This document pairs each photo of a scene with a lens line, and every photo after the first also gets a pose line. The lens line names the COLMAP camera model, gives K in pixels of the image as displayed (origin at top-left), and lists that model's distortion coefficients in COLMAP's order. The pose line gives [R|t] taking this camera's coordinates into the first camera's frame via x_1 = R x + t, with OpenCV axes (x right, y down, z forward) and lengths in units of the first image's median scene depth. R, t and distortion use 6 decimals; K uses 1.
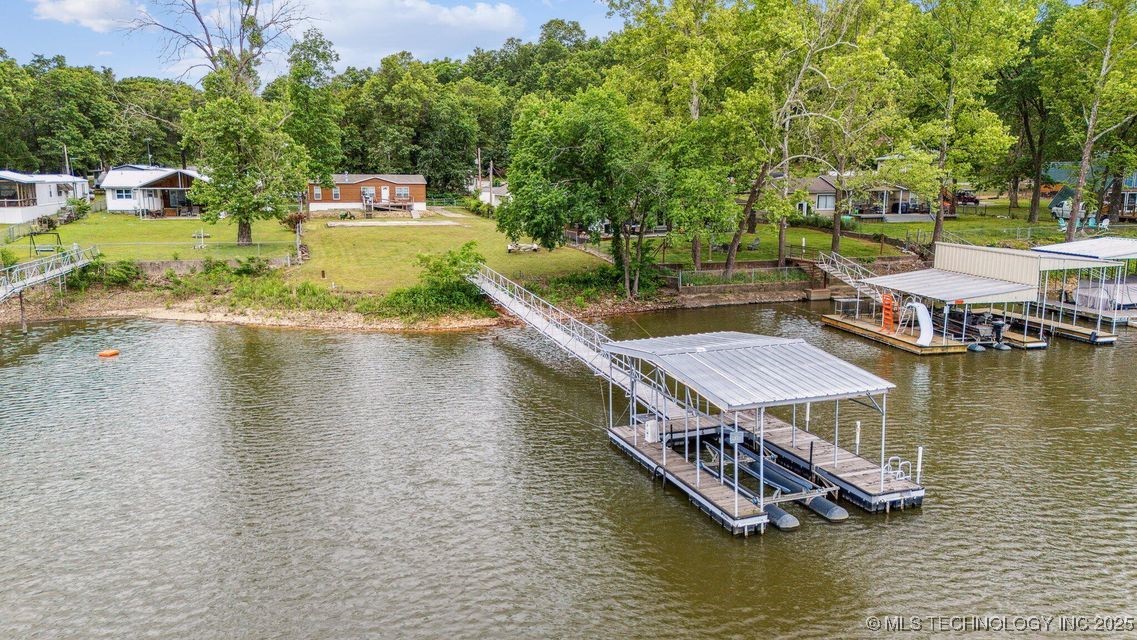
lens RADIAL K [[857.6, 0, 566.6], [0, 857.6, 319.5], [0, 0, 1]] dist [0.043586, -0.011542]
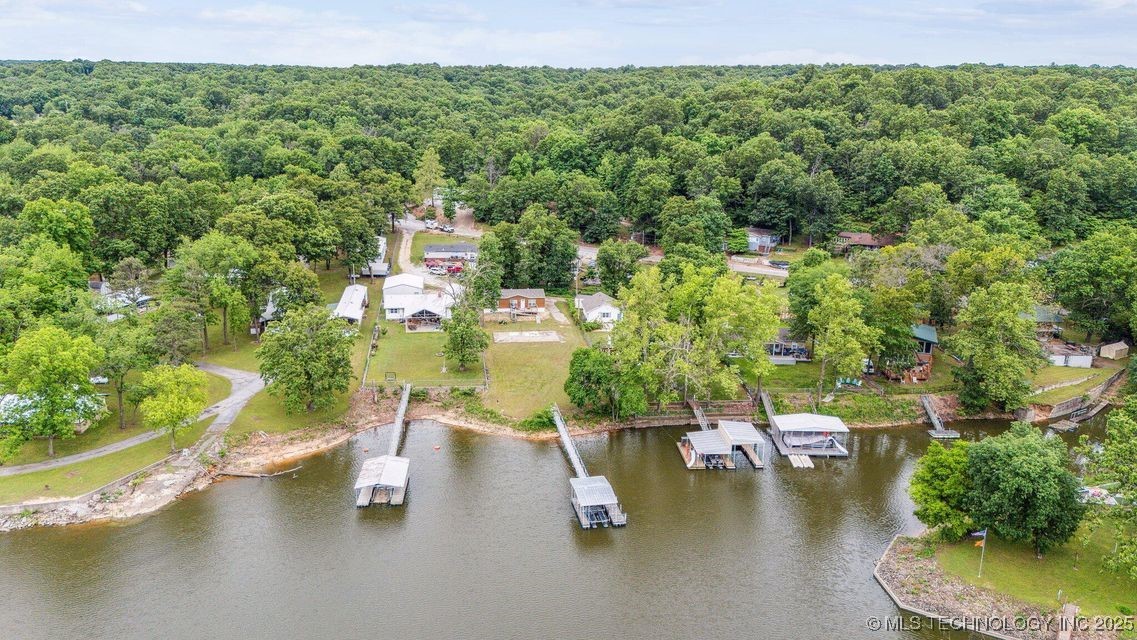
lens RADIAL K [[857.6, 0, 569.6], [0, 857.6, 321.6], [0, 0, 1]] dist [0.043586, -0.011542]
pose [[0.987885, 0.061035, -0.142682, 0.149928], [-0.048178, 0.994603, 0.091891, -0.285770], [0.147521, -0.083904, 0.985494, -0.785977]]
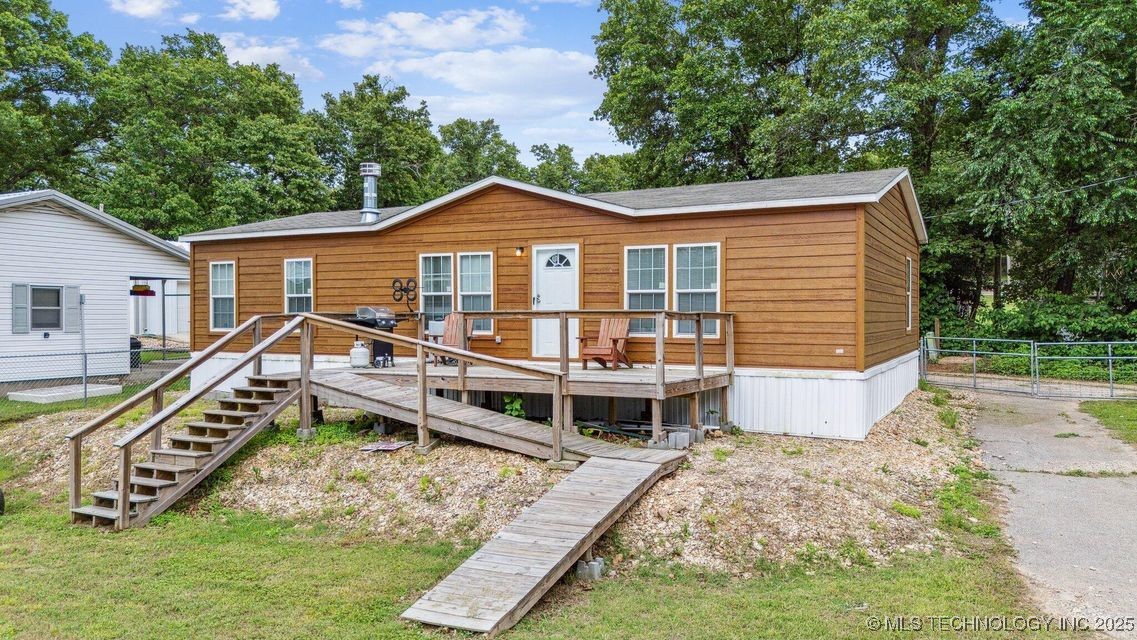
lens RADIAL K [[857.6, 0, 567.4], [0, 857.6, 318.7], [0, 0, 1]] dist [0.043586, -0.011542]
pose [[0.711917, 0.005978, -0.702238, -0.115432], [-0.107224, 0.989165, -0.100282, -0.132235], [0.694029, 0.146689, 0.704844, 0.927379]]
